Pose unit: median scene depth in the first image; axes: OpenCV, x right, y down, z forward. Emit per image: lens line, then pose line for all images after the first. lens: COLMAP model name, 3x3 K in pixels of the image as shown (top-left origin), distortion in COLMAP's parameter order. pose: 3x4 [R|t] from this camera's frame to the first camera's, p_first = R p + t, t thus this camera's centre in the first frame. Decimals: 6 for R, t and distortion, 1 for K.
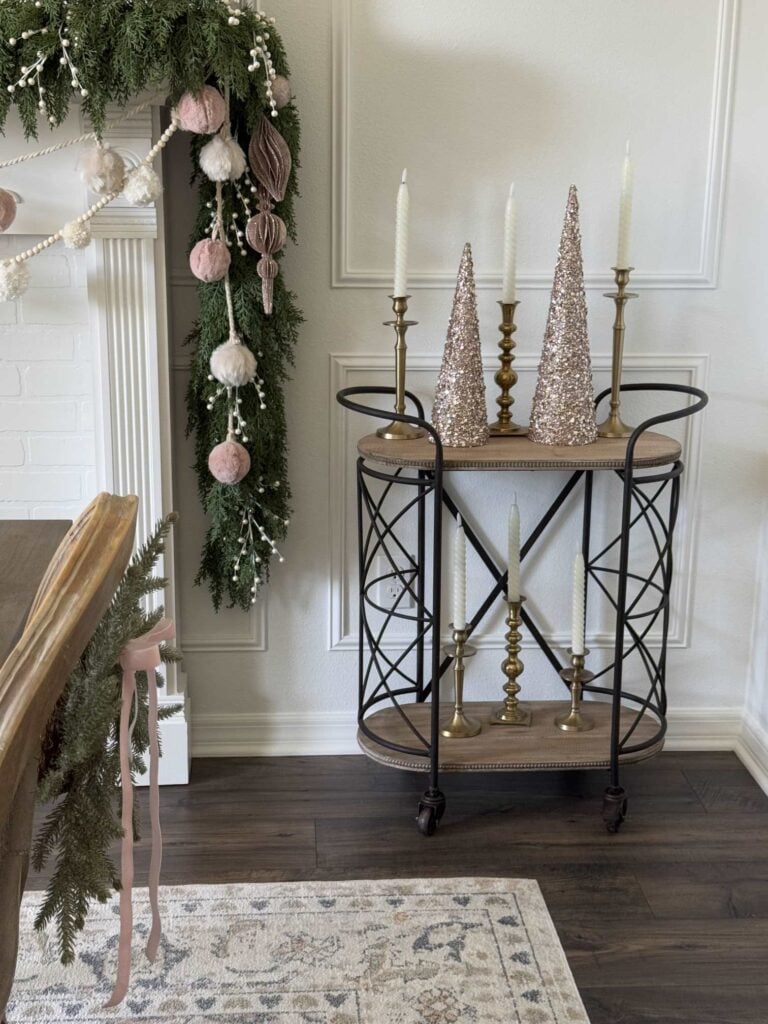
lens RADIAL K [[1407.8, 0, 384.0], [0, 1407.8, 512.0], [0, 0, 1]] dist [0.000734, -0.011012]
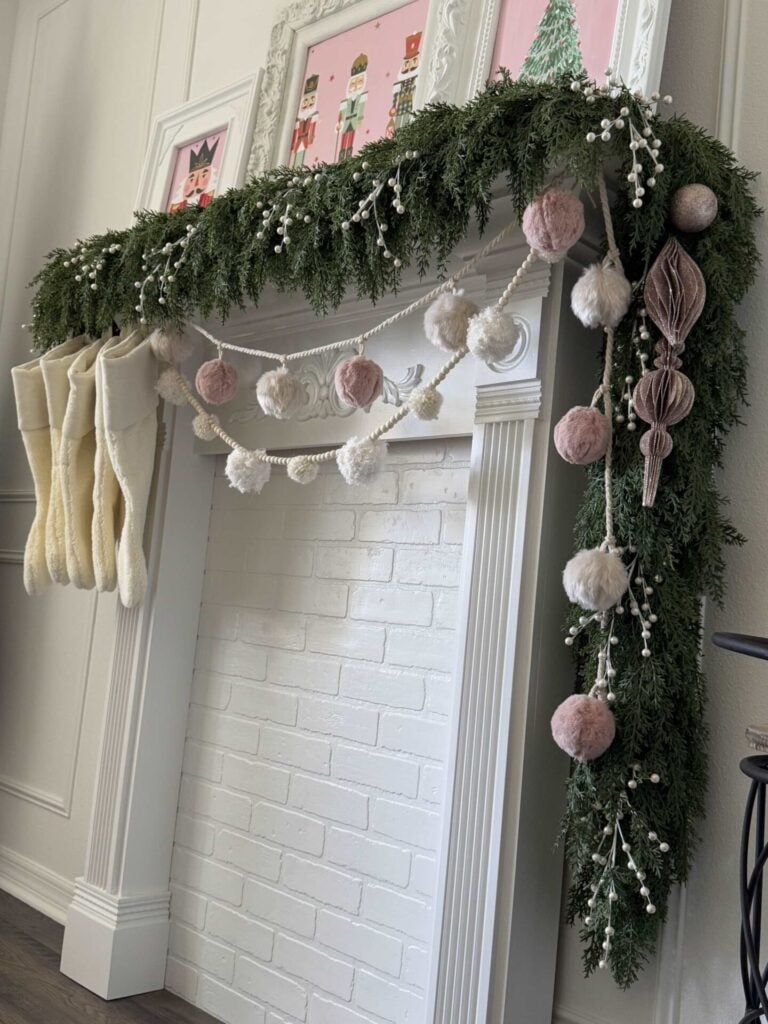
lens RADIAL K [[1015.6, 0, 384.0], [0, 1015.6, 512.0], [0, 0, 1]] dist [0.180128, -0.439606]
pose [[0.650612, -0.023715, -0.759040, 0.209900], [-0.276728, 0.923385, -0.266048, 0.027950], [0.707195, 0.383142, 0.594203, 0.617231]]
